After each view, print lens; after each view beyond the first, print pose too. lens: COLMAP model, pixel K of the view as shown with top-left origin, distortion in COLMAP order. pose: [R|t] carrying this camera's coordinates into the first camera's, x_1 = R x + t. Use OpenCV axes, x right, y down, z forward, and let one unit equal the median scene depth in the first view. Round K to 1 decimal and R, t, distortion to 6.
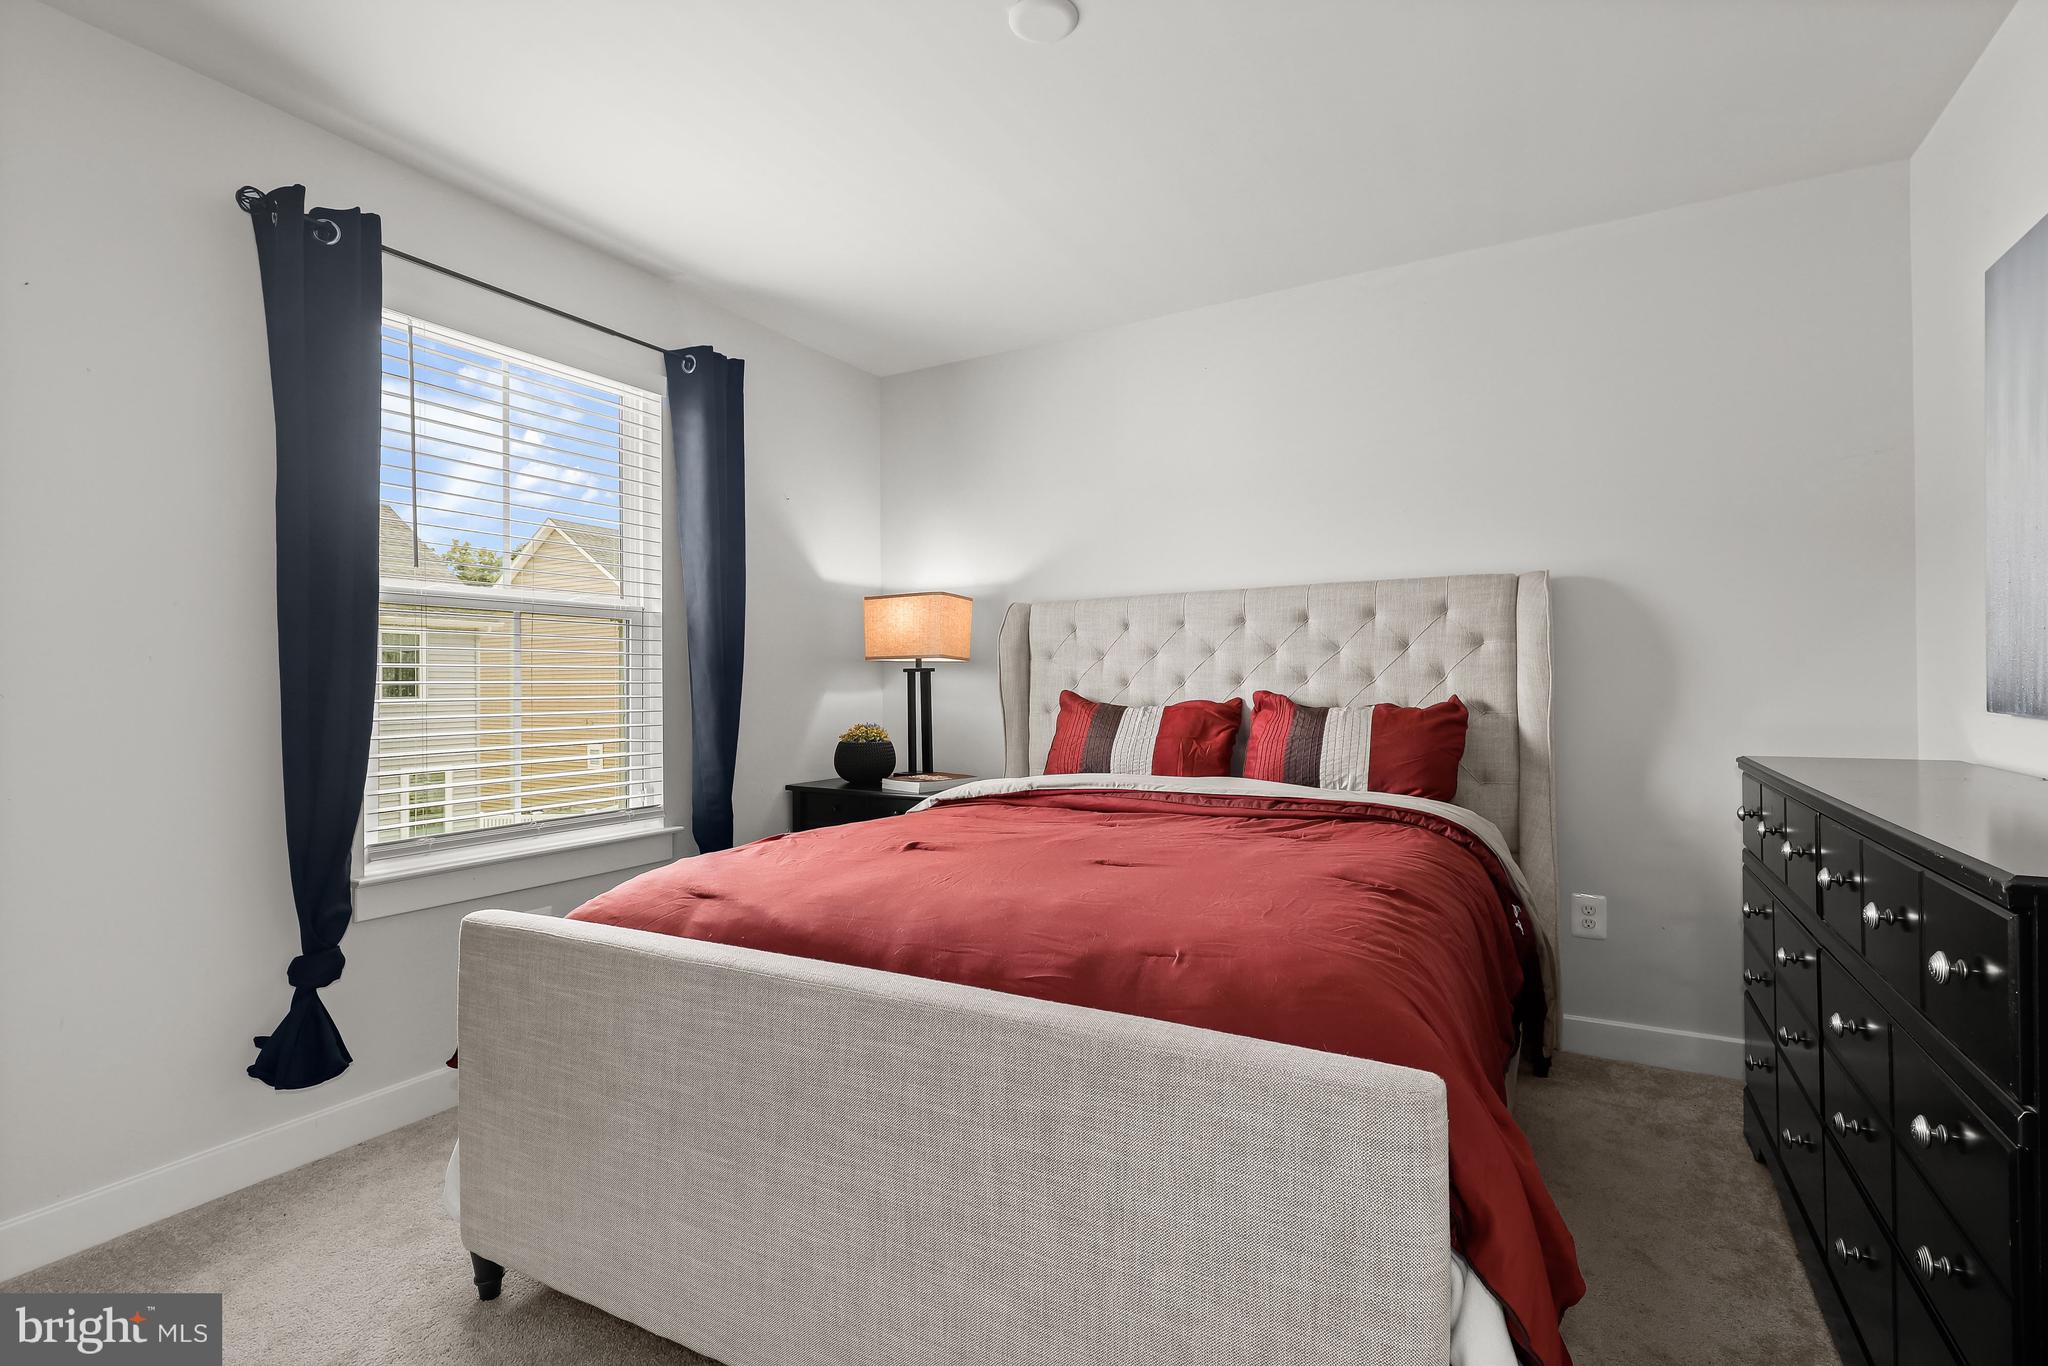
lens RADIAL K [[952.1, 0, 1022.7], [0, 952.1, 682.1], [0, 0, 1]] dist [0.000574, 0.000951]
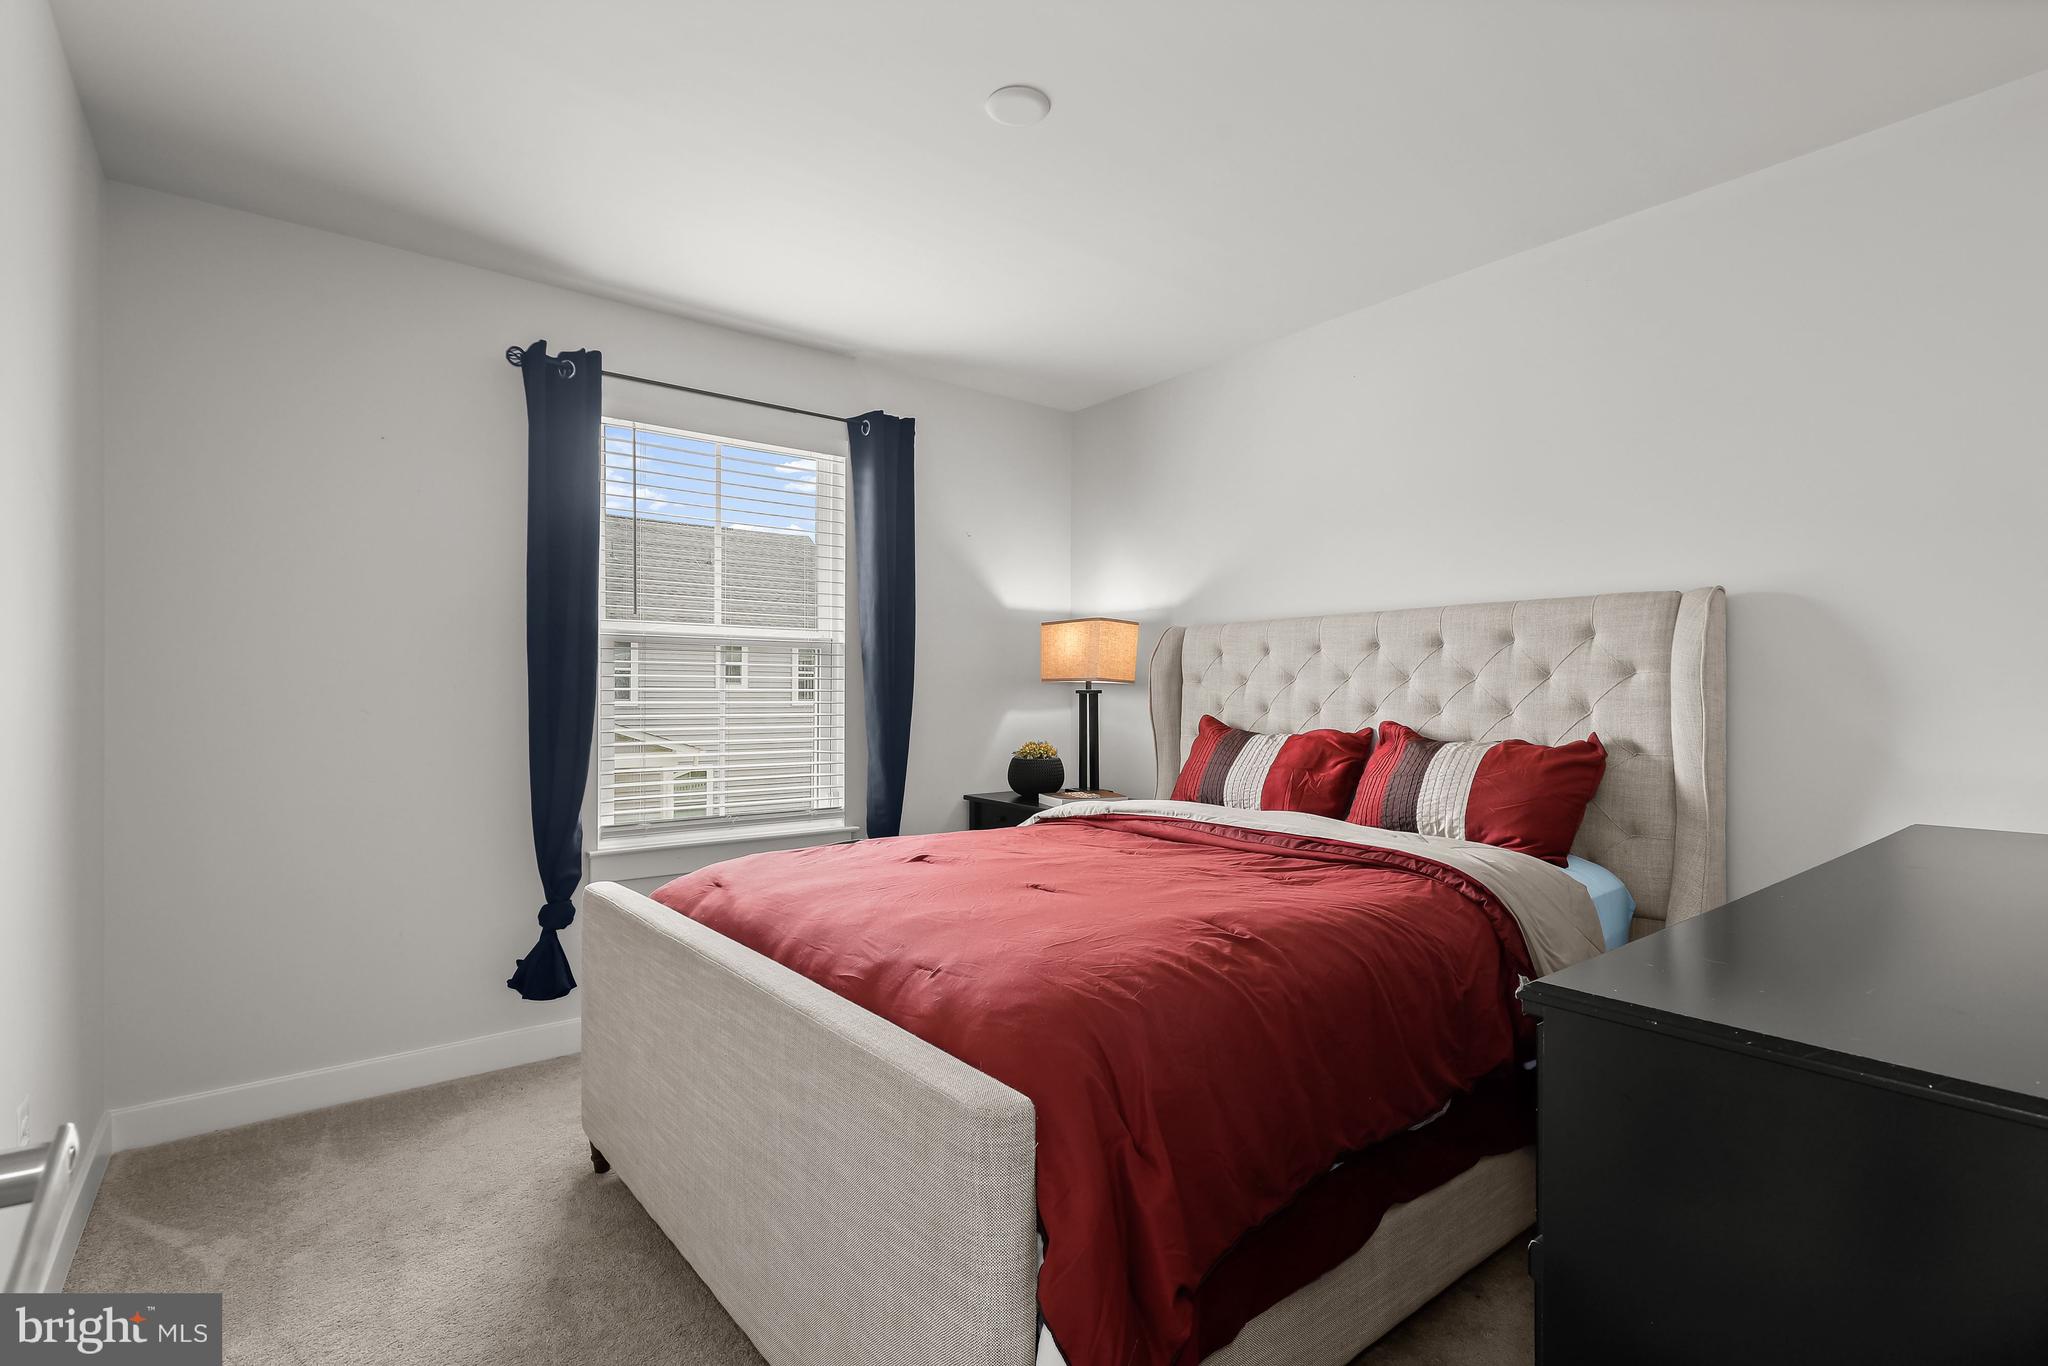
lens RADIAL K [[952.1, 0, 996.0], [0, 952.1, 694.6], [0, 0, 1]] dist [0.000574, 0.000951]
pose [[0.924585, 0.010930, -0.380818, 0.279569], [-0.009027, 0.999936, 0.006784, -0.022267], [0.380868, -0.002834, 0.924625, -0.011697]]
